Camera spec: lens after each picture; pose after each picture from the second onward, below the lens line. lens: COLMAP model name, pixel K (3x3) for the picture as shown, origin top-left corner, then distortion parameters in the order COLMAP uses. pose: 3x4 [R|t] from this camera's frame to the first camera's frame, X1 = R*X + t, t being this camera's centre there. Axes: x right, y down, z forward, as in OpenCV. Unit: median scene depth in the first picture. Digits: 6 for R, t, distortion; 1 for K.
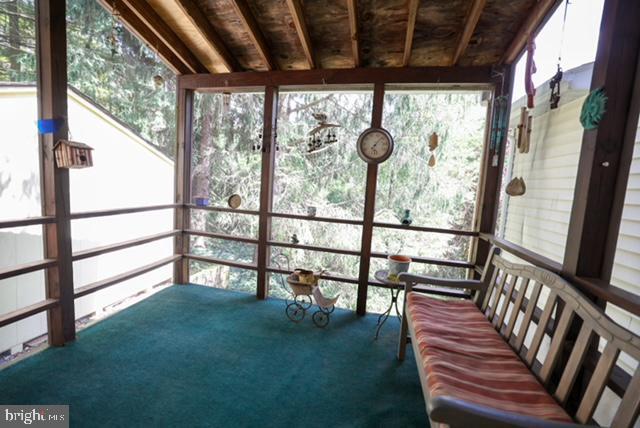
lens RADIAL K [[275.6, 0, 317.7], [0, 275.6, 212.3], [0, 0, 1]] dist [-0.017231, -0.000259]
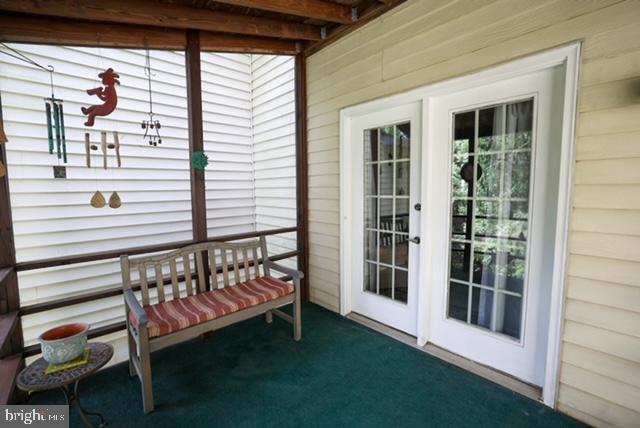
lens RADIAL K [[275.6, 0, 319.7], [0, 275.6, 215.8], [0, 0, 1]] dist [-0.017231, -0.000259]
pose [[-0.811252, -0.123552, 0.571493, -0.441321], [0.016443, 0.972212, 0.233525, -0.202108], [-0.584465, 0.198845, -0.786677, 1.020022]]
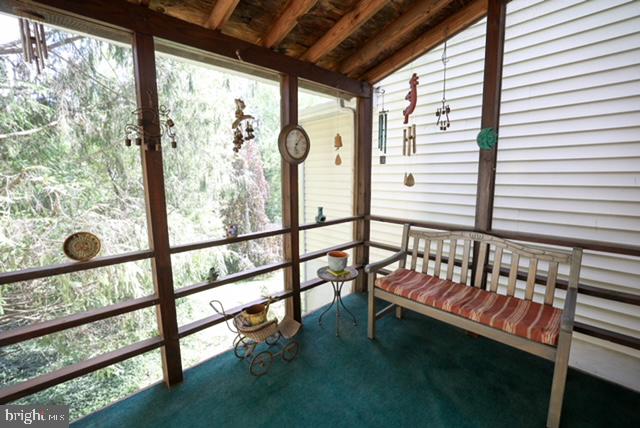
lens RADIAL K [[275.6, 0, 322.6], [0, 275.6, 213.2], [0, 0, 1]] dist [-0.017231, -0.000259]
pose [[0.558102, -0.183697, 0.809183, -0.528199], [0.134070, 0.982337, 0.130536, -0.125149], [-0.818869, 0.035635, 0.572873, 0.406675]]
